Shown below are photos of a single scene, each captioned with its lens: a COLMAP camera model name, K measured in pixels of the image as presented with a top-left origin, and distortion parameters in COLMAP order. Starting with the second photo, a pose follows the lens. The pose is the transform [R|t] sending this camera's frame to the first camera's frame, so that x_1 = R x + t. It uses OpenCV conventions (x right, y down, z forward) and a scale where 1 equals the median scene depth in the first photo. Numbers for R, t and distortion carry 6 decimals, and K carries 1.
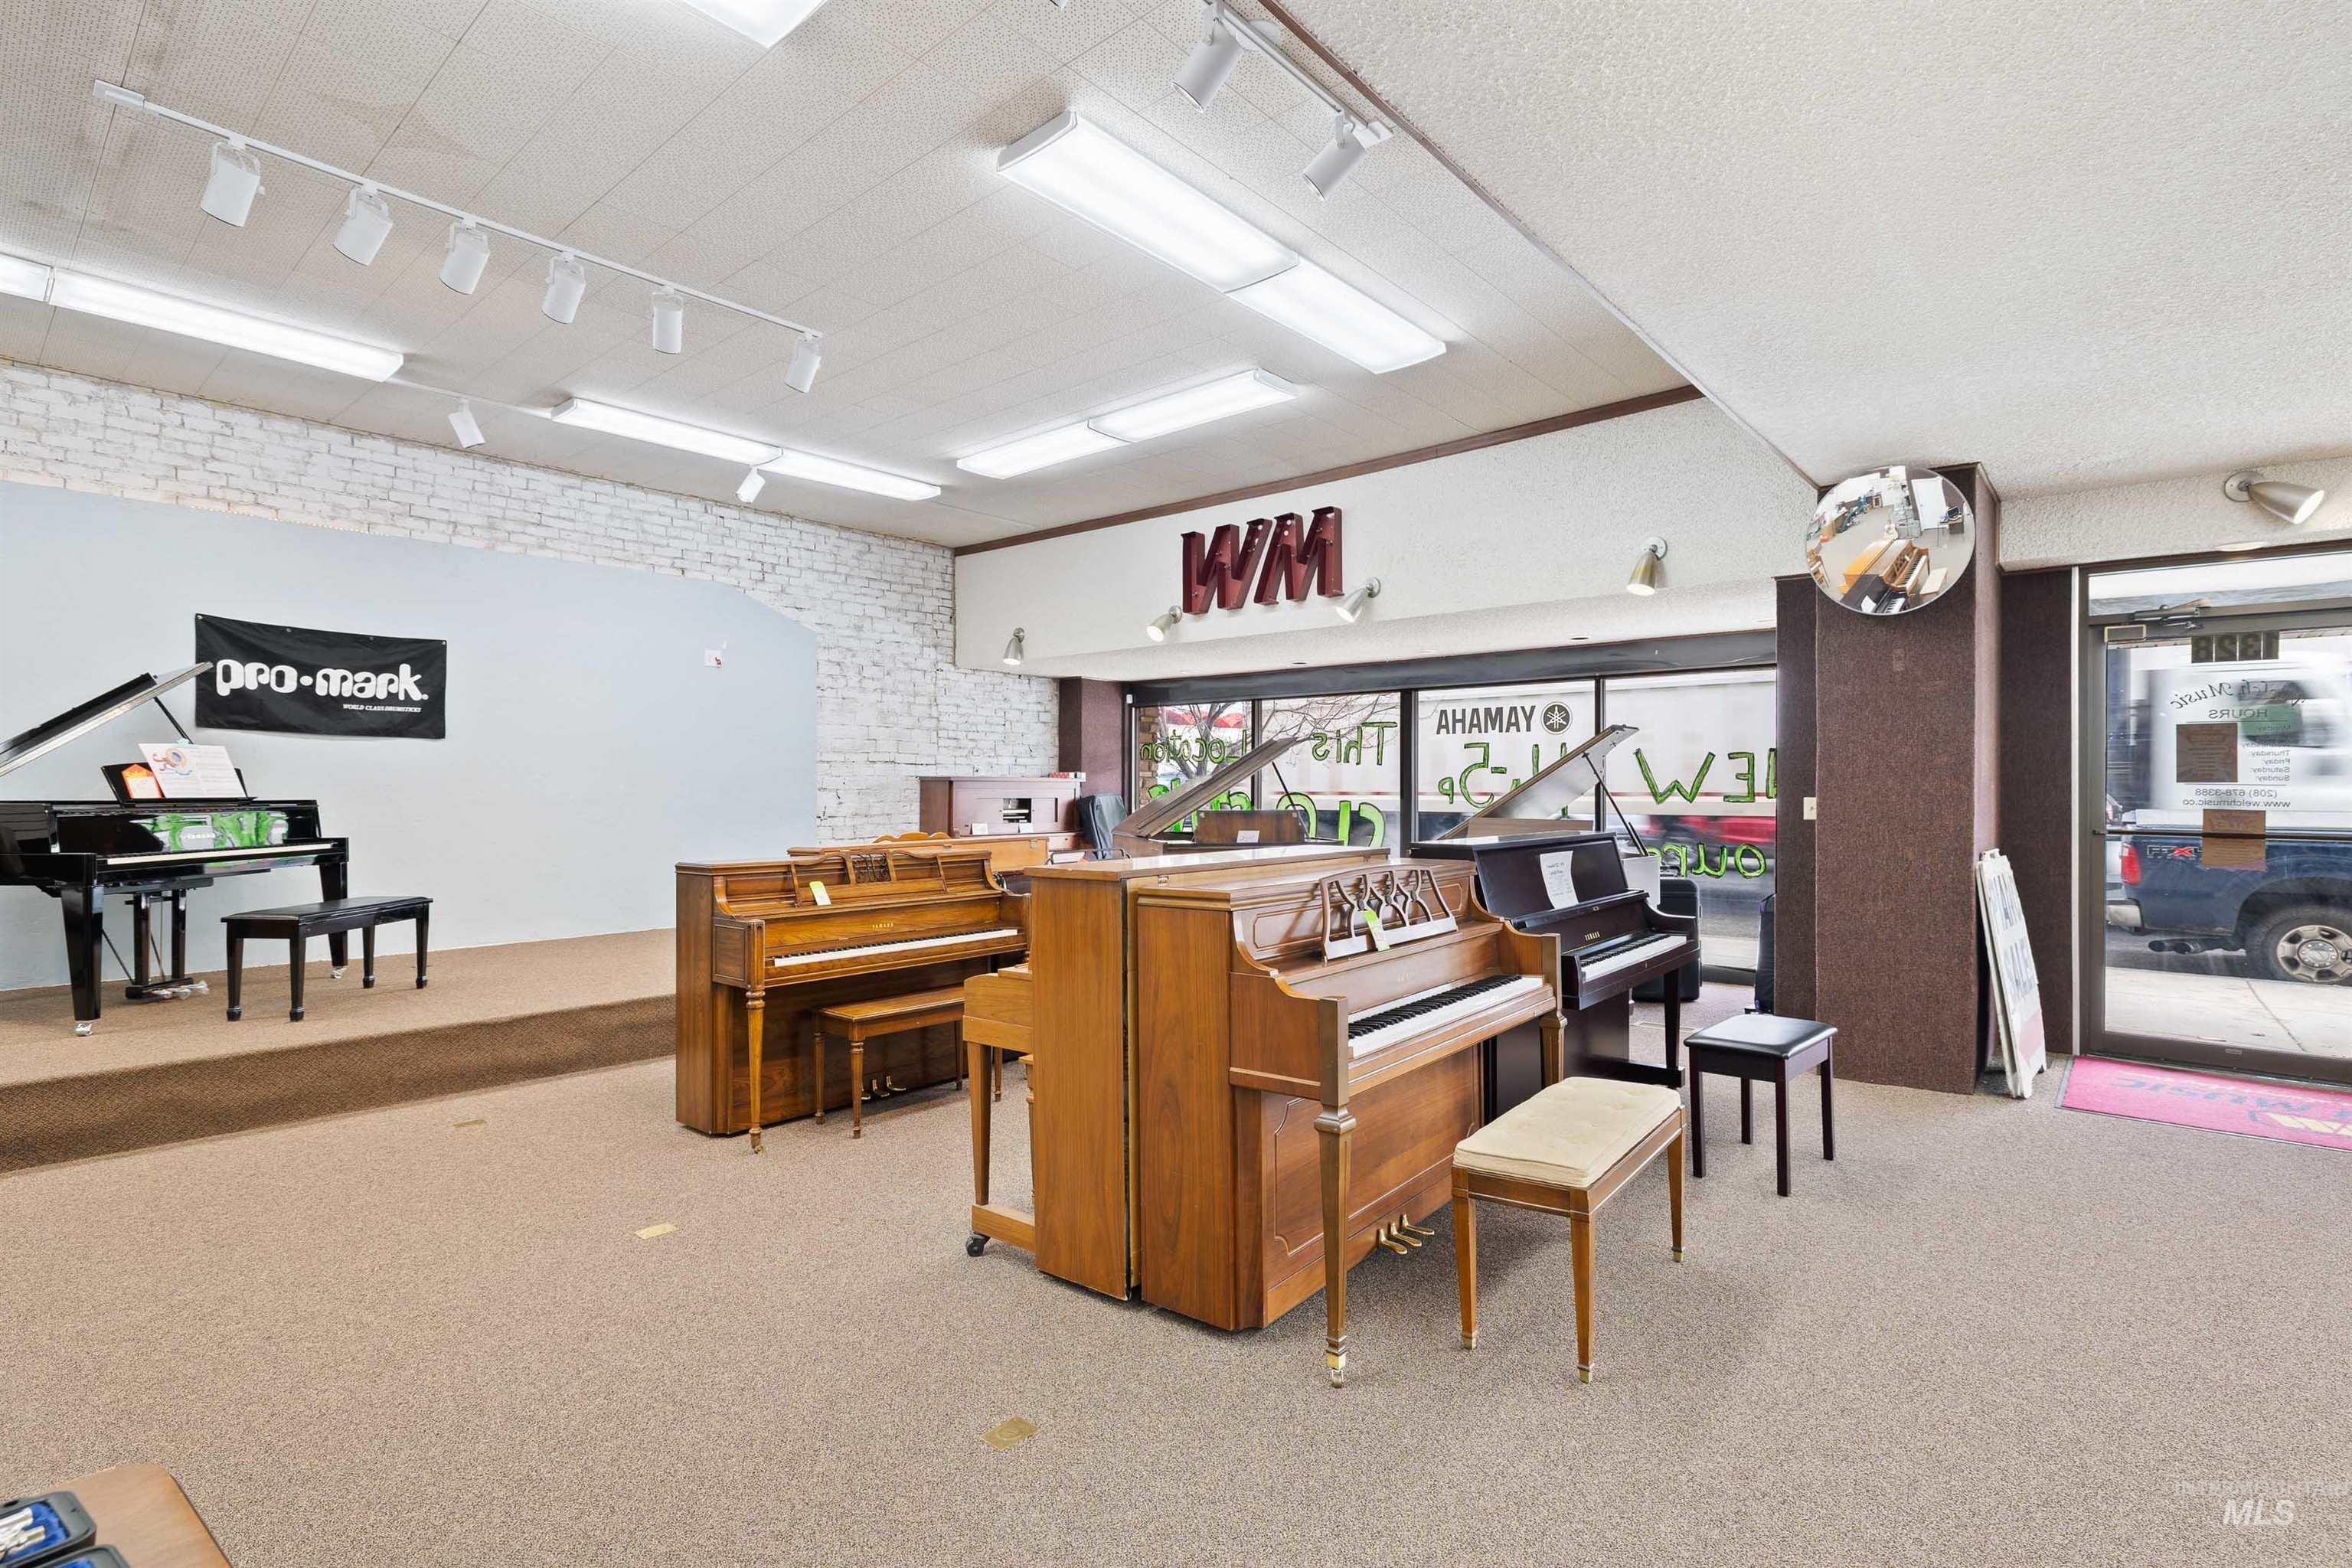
lens RADIAL K [[1121.2, 0, 1179.5], [0, 1121.2, 785.6], [0, 0, 1]] dist [-0.001887, 0.000613]
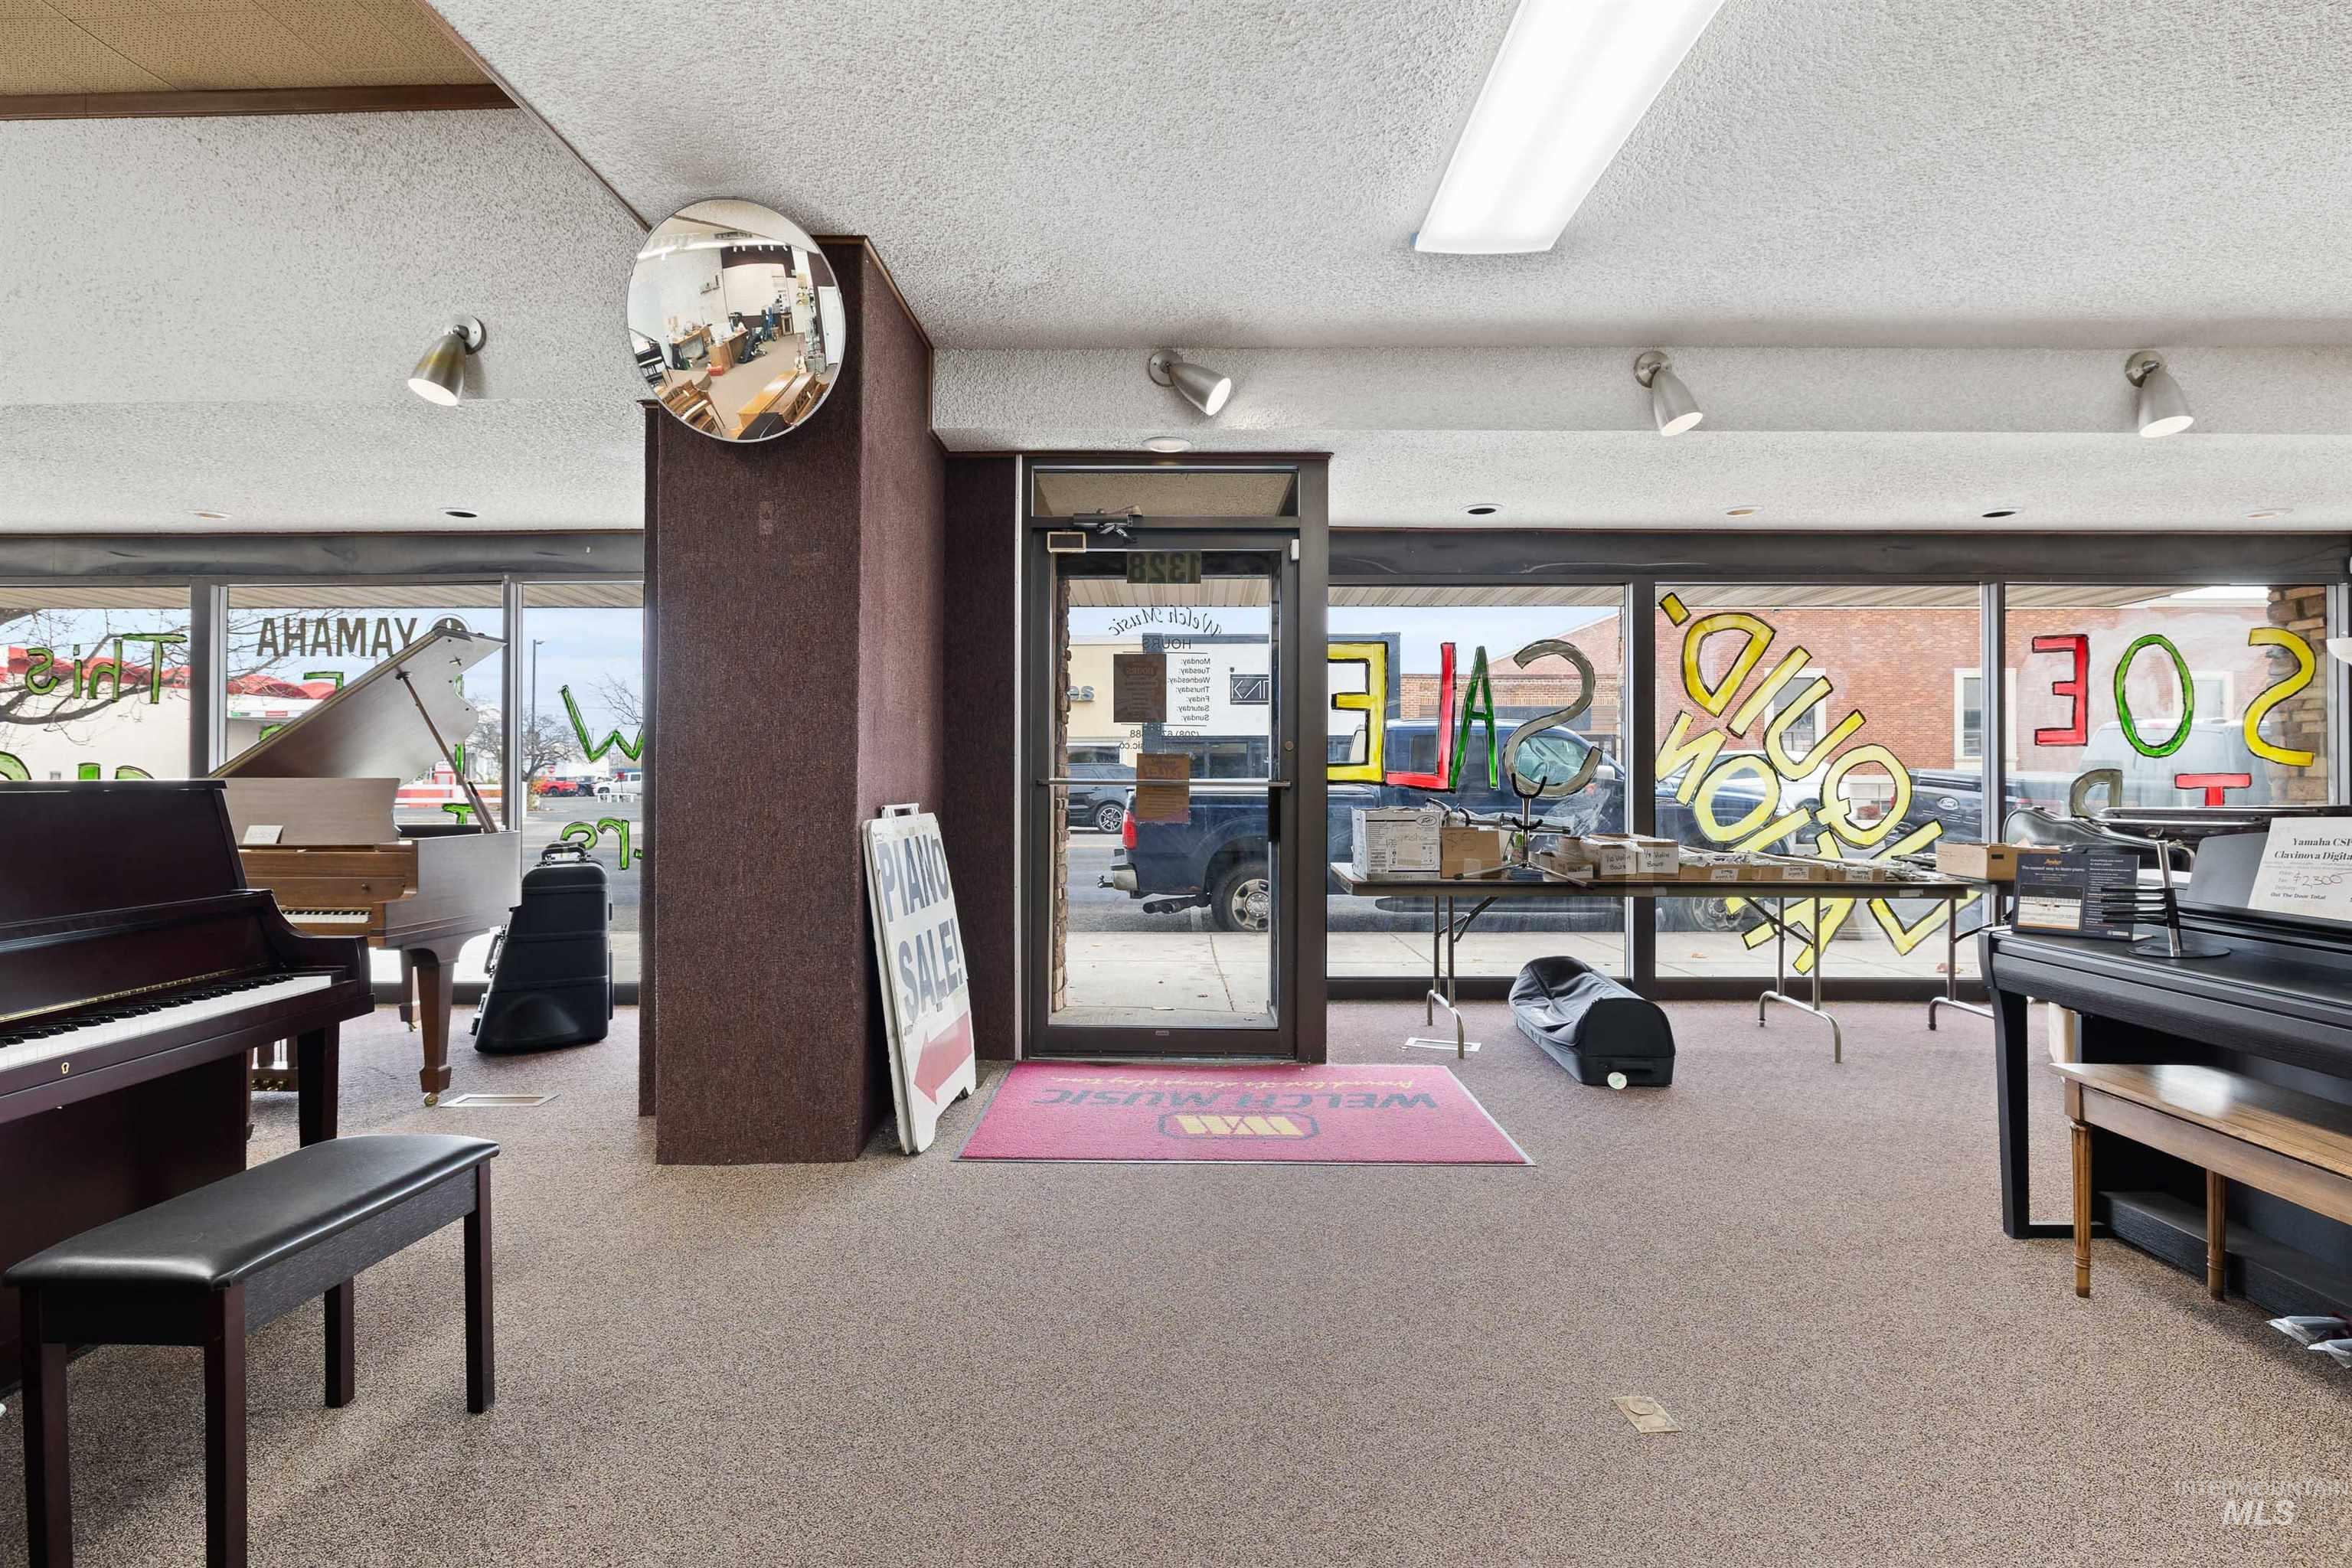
lens RADIAL K [[1121.2, 0, 1172.7], [0, 1121.2, 778.1], [0, 0, 1]] dist [-0.001887, 0.000613]
pose [[0.767895, 0.000152, 0.640576, 0.248881], [-0.000107, 1.000000, -0.000109, 0.025654], [-0.640576, 0.000015, 0.767895, 0.208974]]
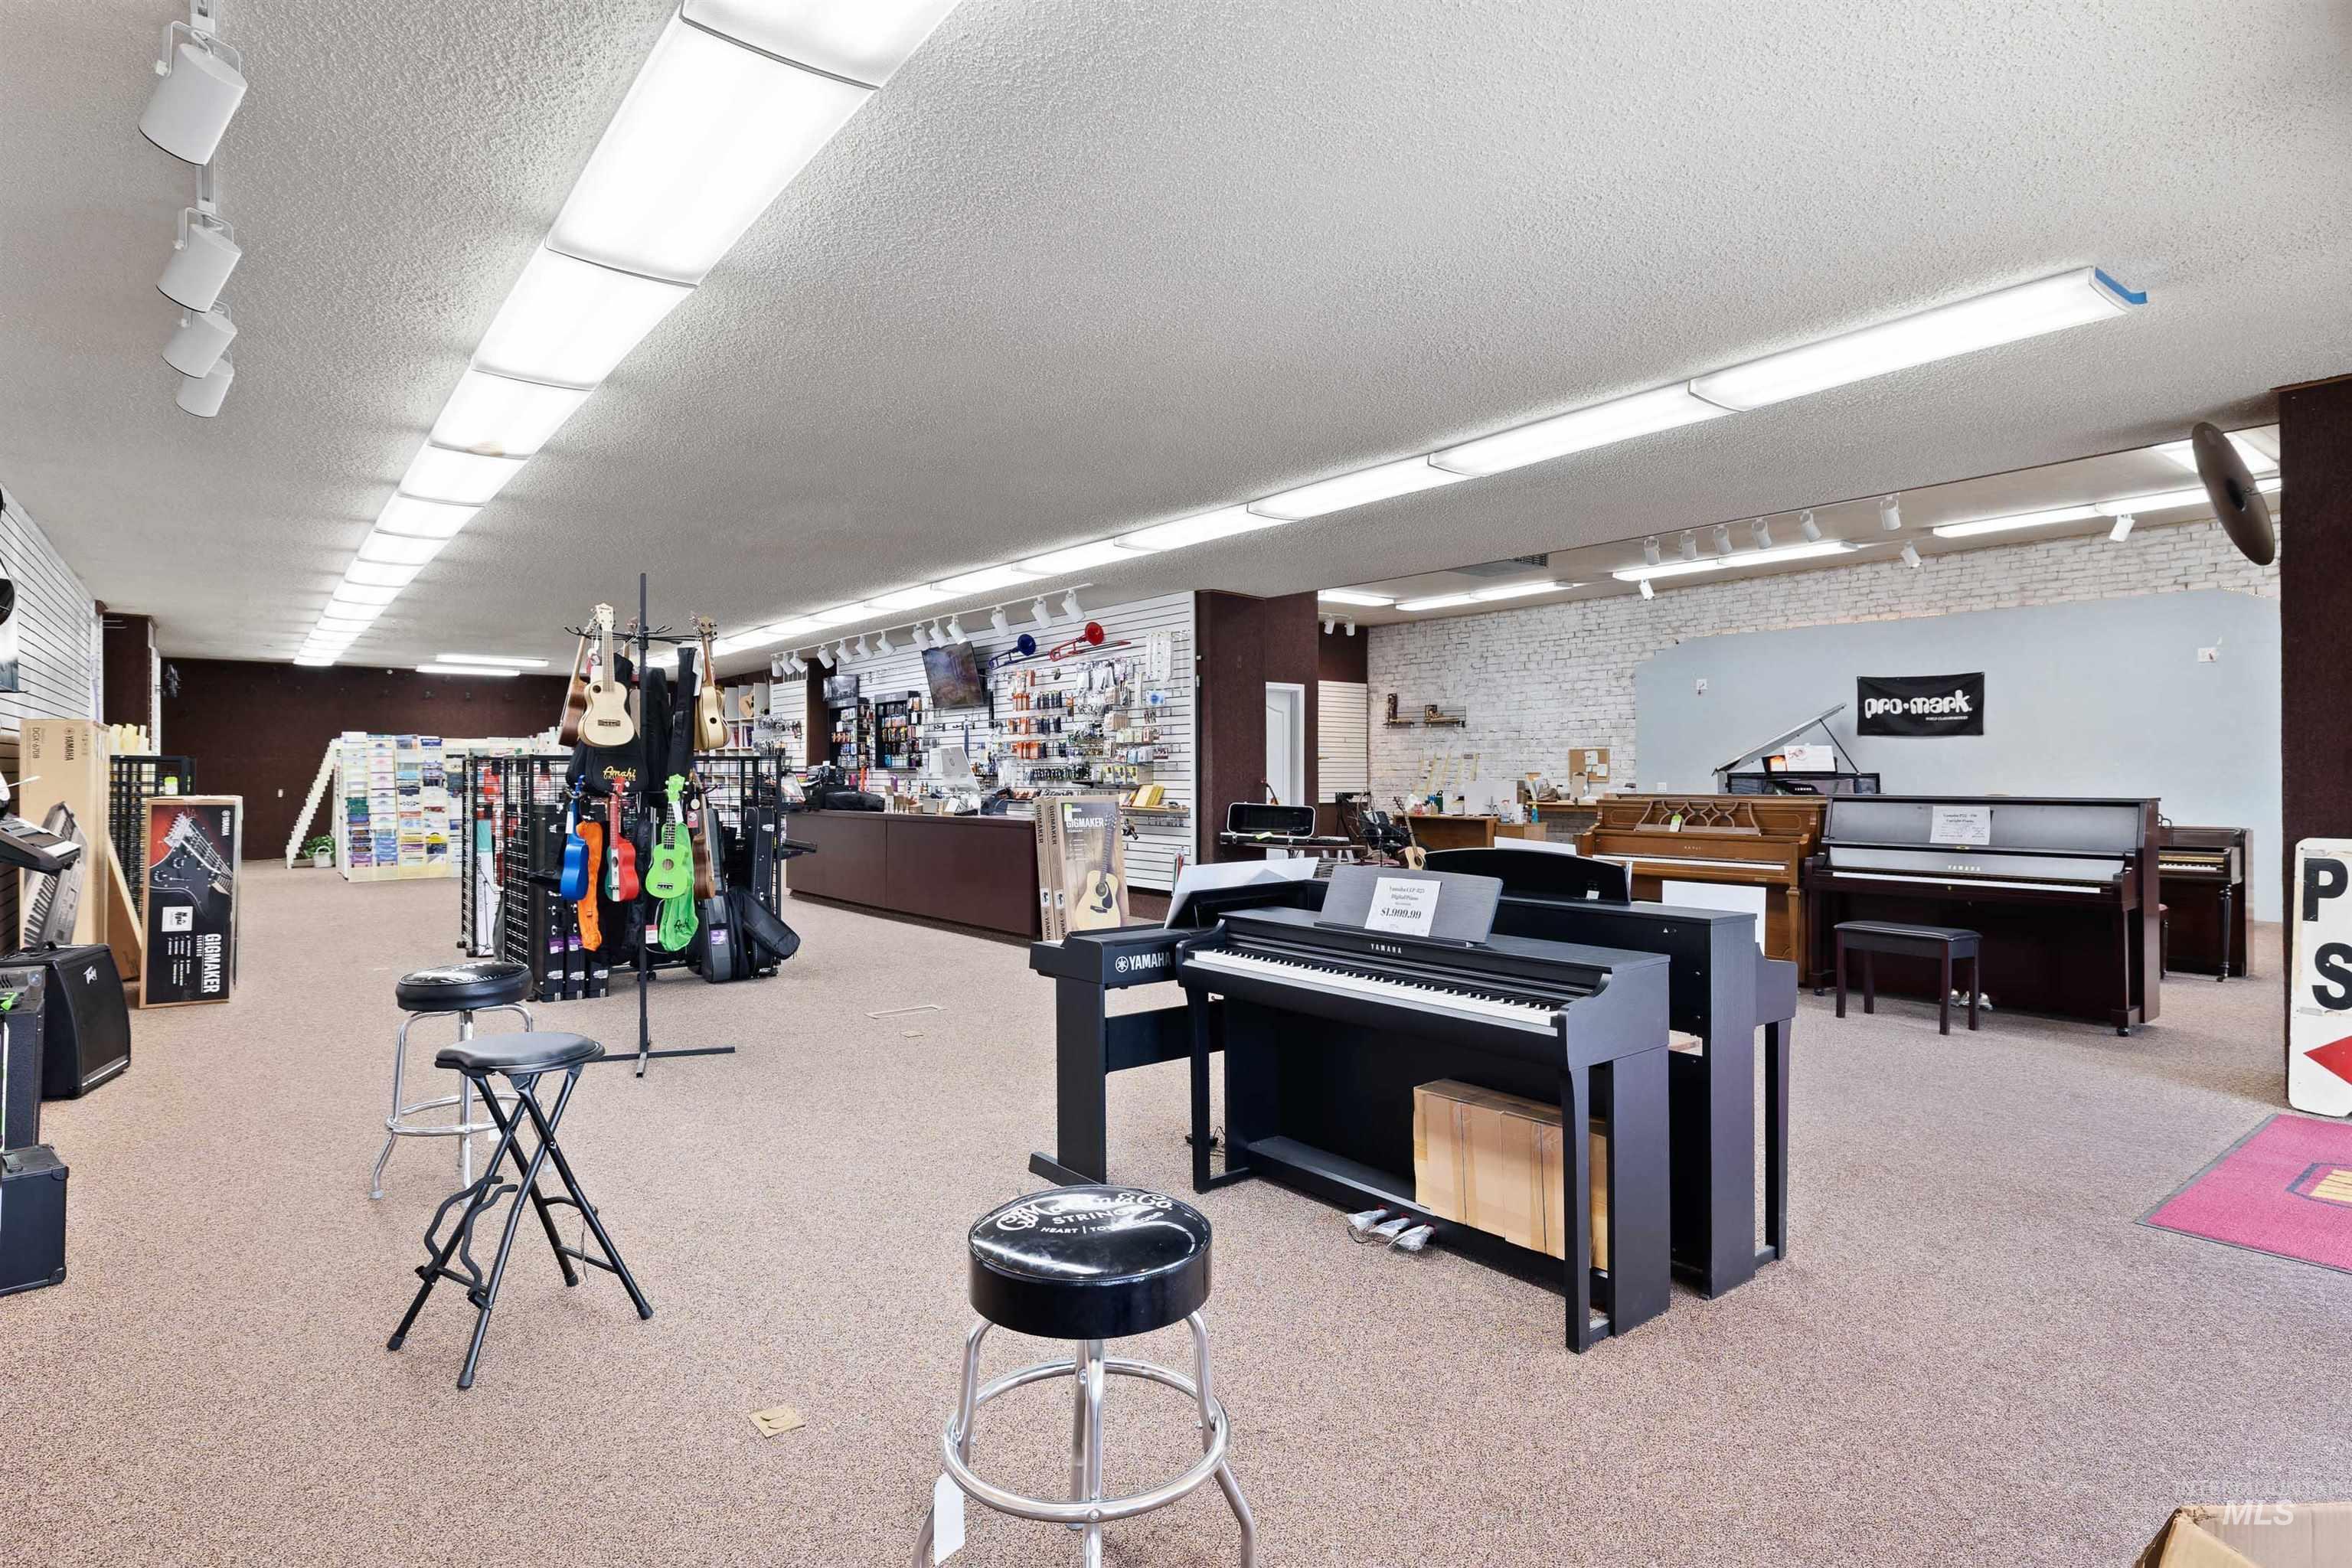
lens RADIAL K [[1201.8, 0, 1174.1], [0, 1201.8, 777.2], [0, 0, 1]] dist [-0.000076, -0.000033]
pose [[-0.198474, 0.000546, -0.980106, 3.207129], [-0.000011, 1.000000, 0.000559, 0.043314], [0.980106, 0.000121, -0.198474, 0.595938]]
